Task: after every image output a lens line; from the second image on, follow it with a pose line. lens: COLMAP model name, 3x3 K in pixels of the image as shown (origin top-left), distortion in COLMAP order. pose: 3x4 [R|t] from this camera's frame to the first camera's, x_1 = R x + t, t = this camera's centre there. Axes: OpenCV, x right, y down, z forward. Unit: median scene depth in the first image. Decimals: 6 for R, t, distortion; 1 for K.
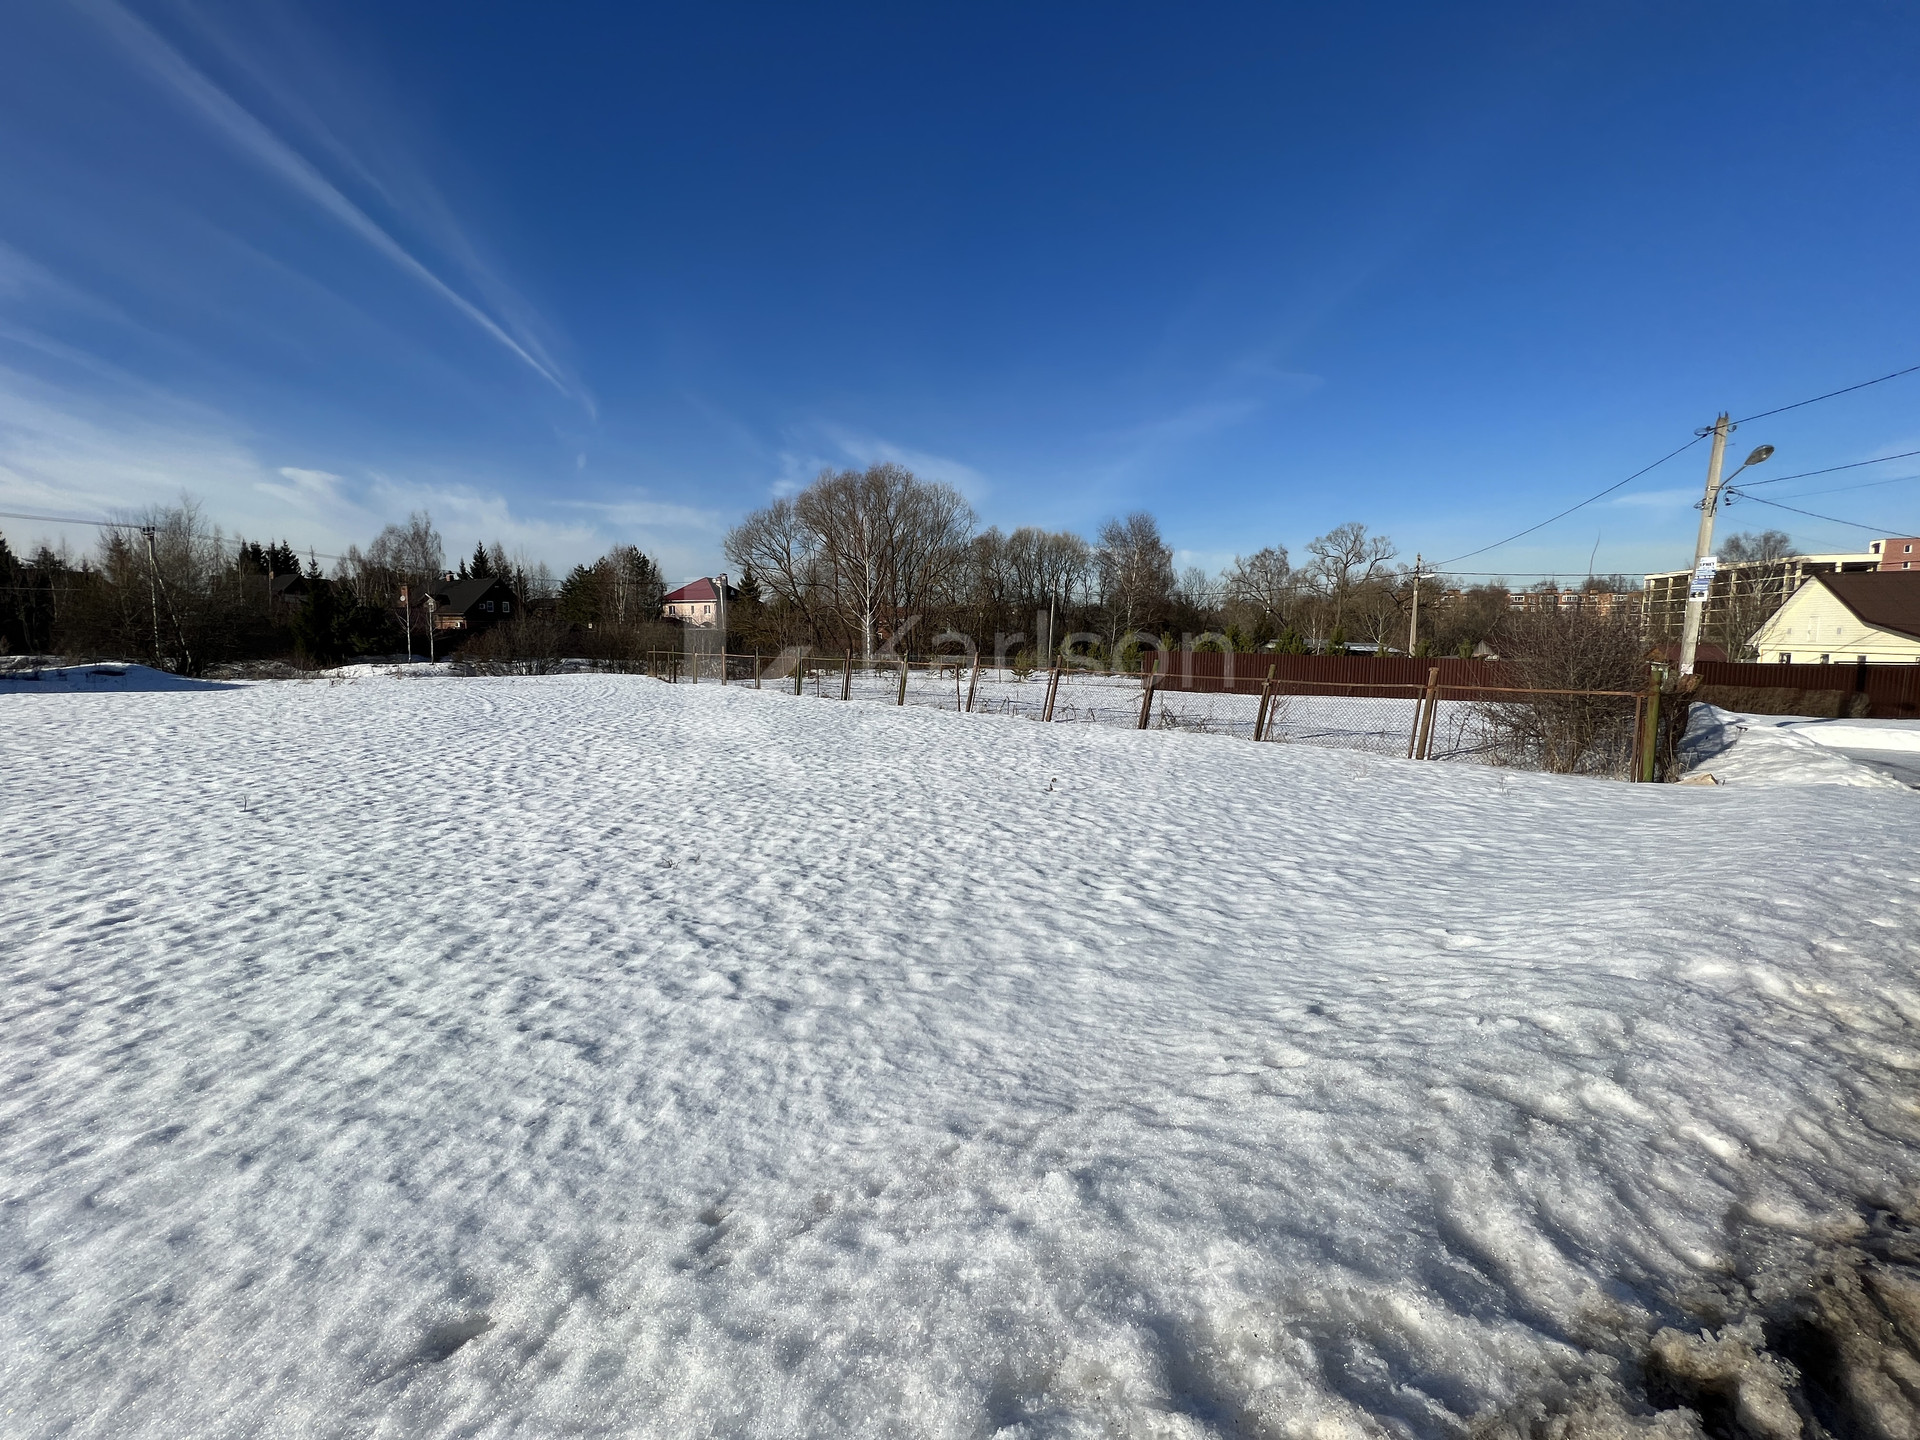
lens RADIAL K [[766.2, 0, 959.2], [0, 766.2, 720.6], [0, 0, 1]] dist [-0.003023, 0.000924]
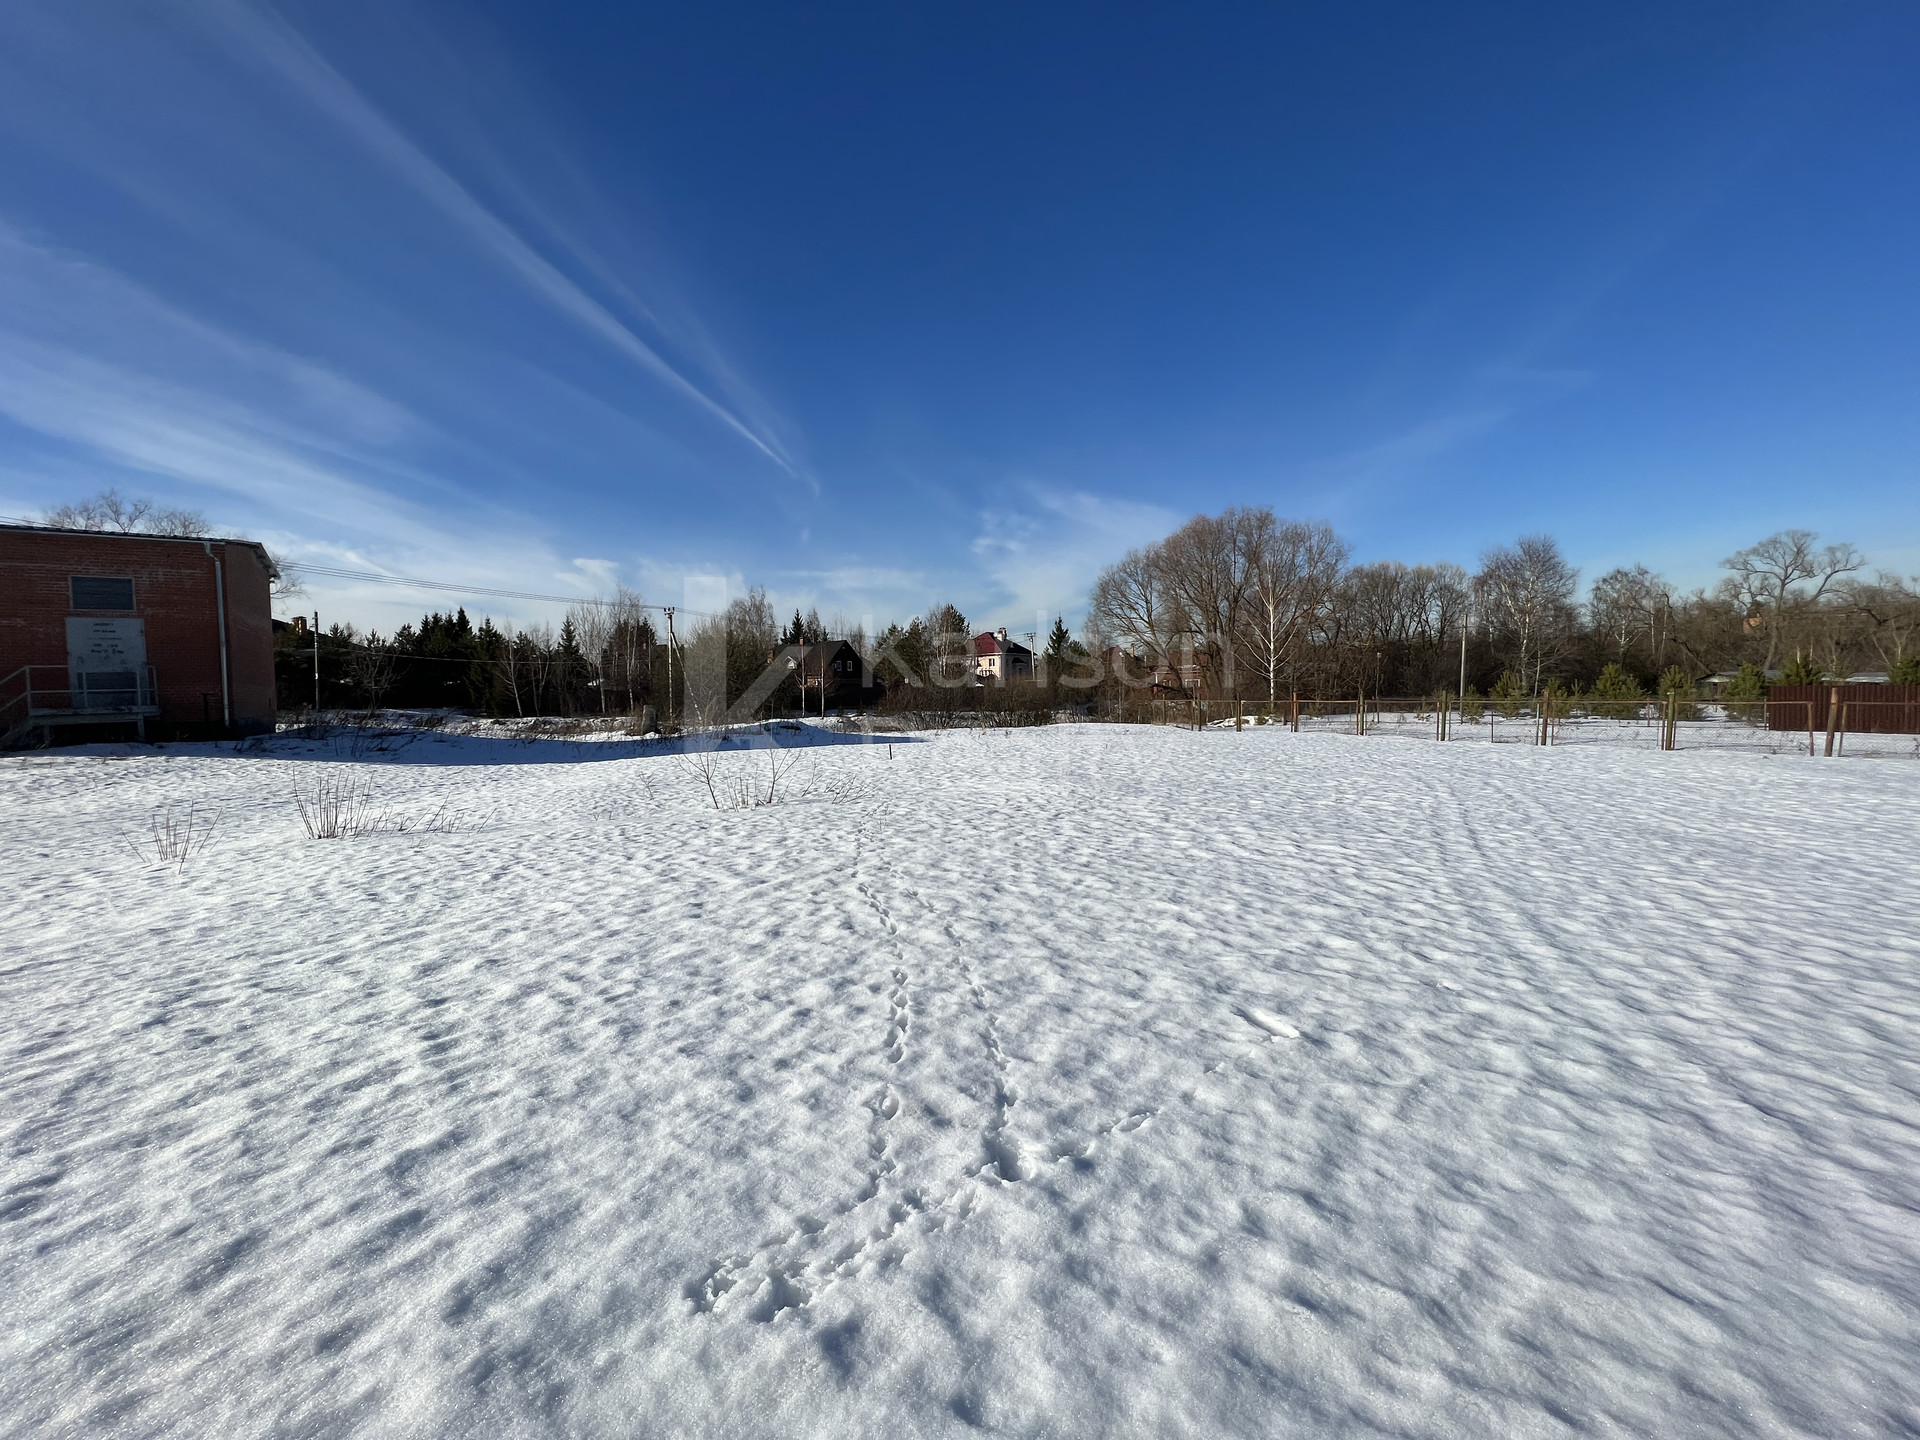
lens RADIAL K [[766.2, 0, 957.7], [0, 766.2, 724.6], [0, 0, 1]] dist [-0.003023, 0.000924]
pose [[0.970370, -0.016868, -0.241033, -0.481318], [0.002680, 0.998250, -0.059070, -0.004192], [0.241607, 0.056674, 0.968718, -0.027885]]
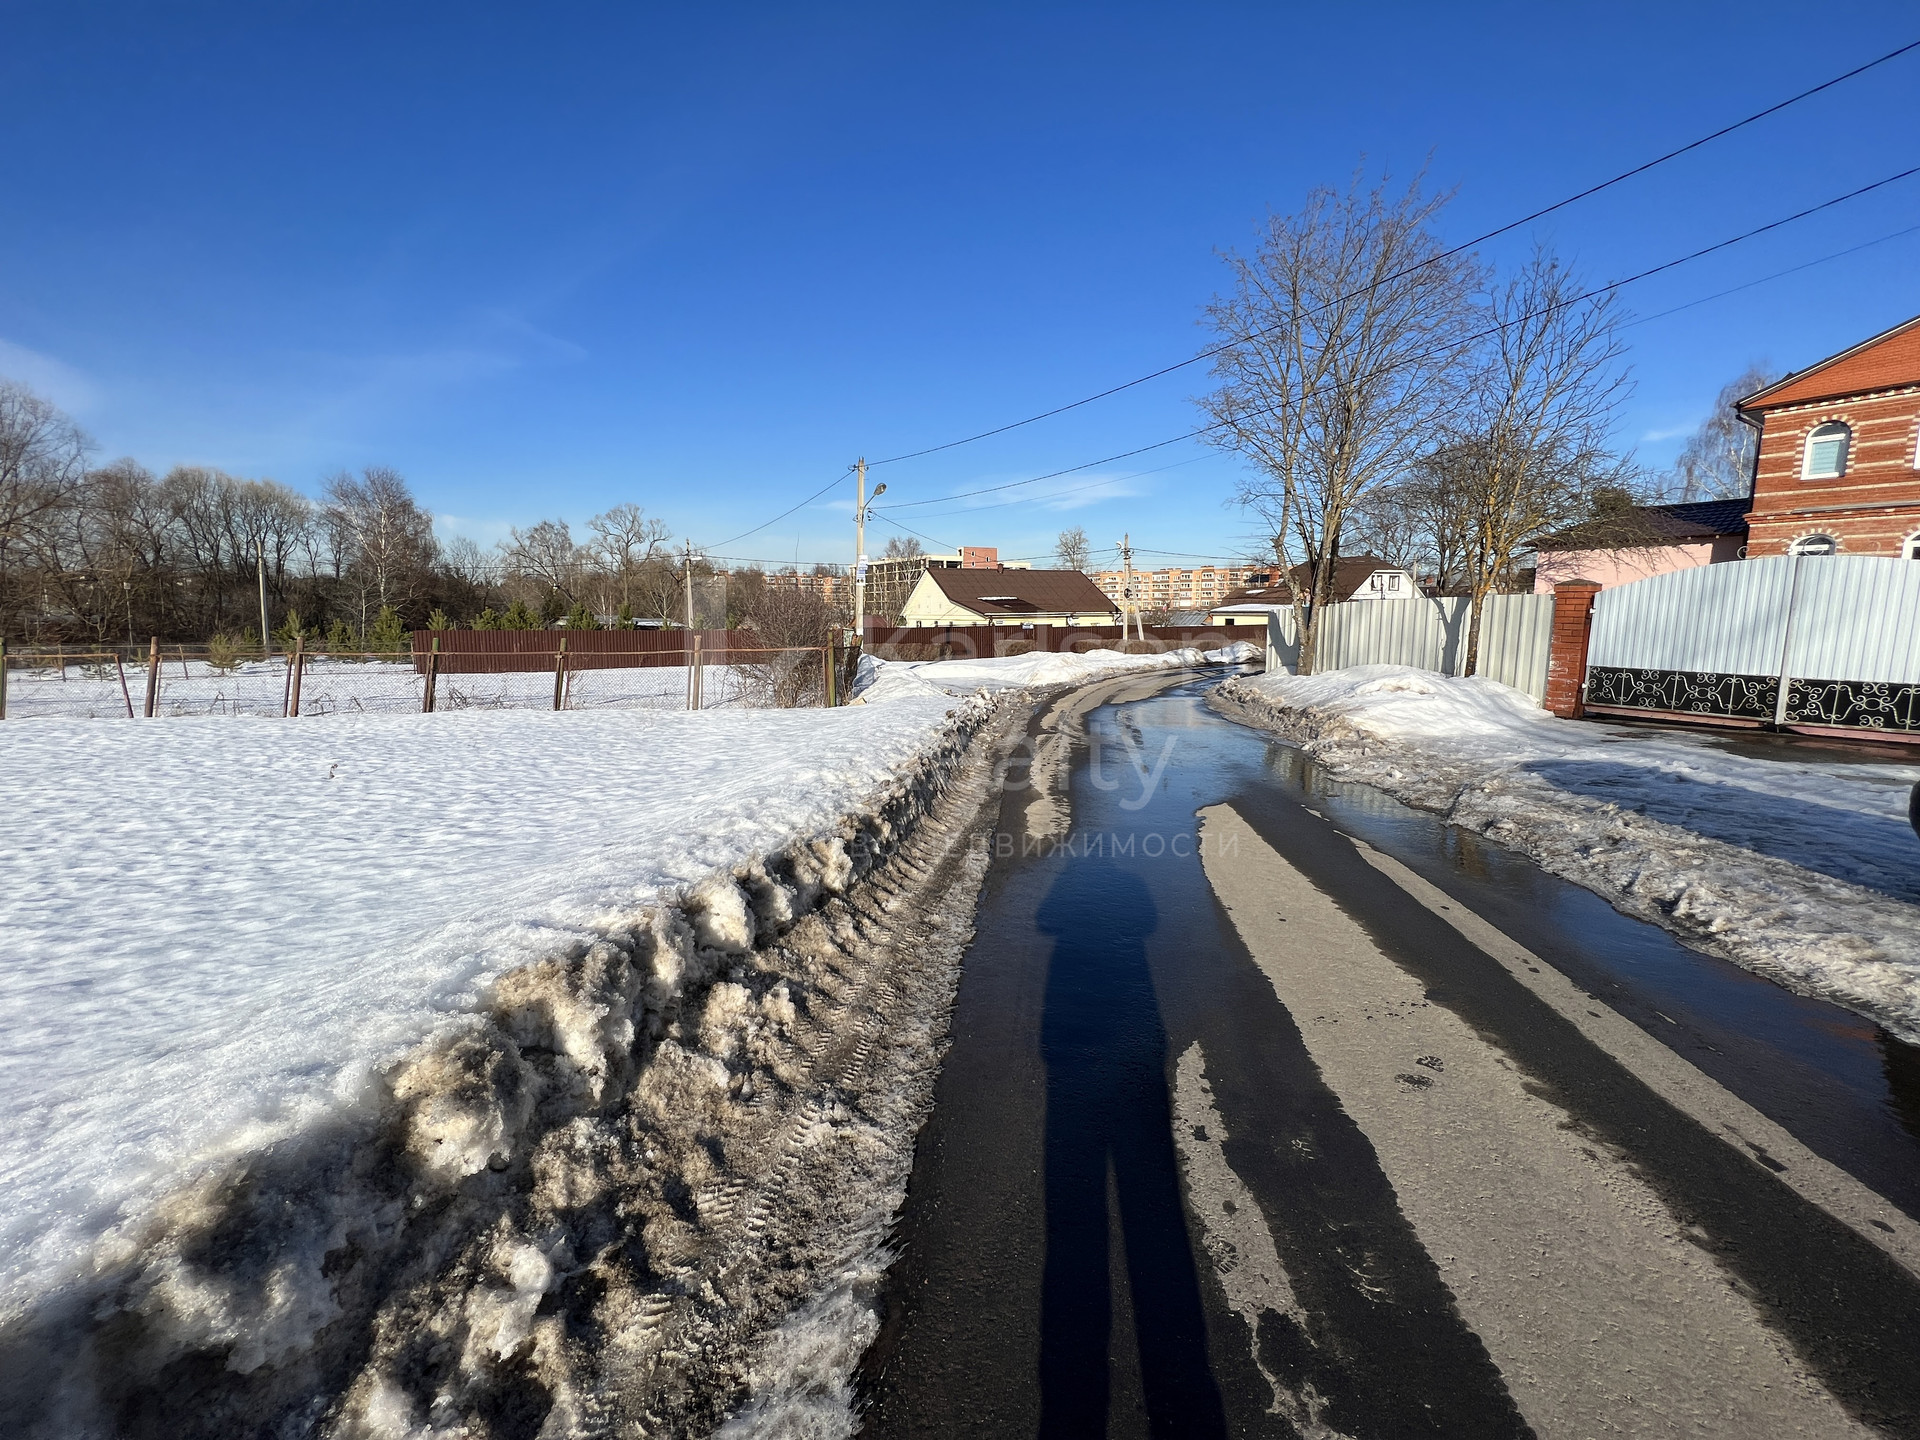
lens RADIAL K [[766.2, 0, 948.9], [0, 766.2, 713.6], [0, 0, 1]] dist [-0.003023, 0.000924]
pose [[0.660000, -0.106795, 0.743636, -0.011567], [0.091379, 0.993907, 0.061636, 0.004185], [-0.745687, 0.027273, 0.665737, -0.031009]]
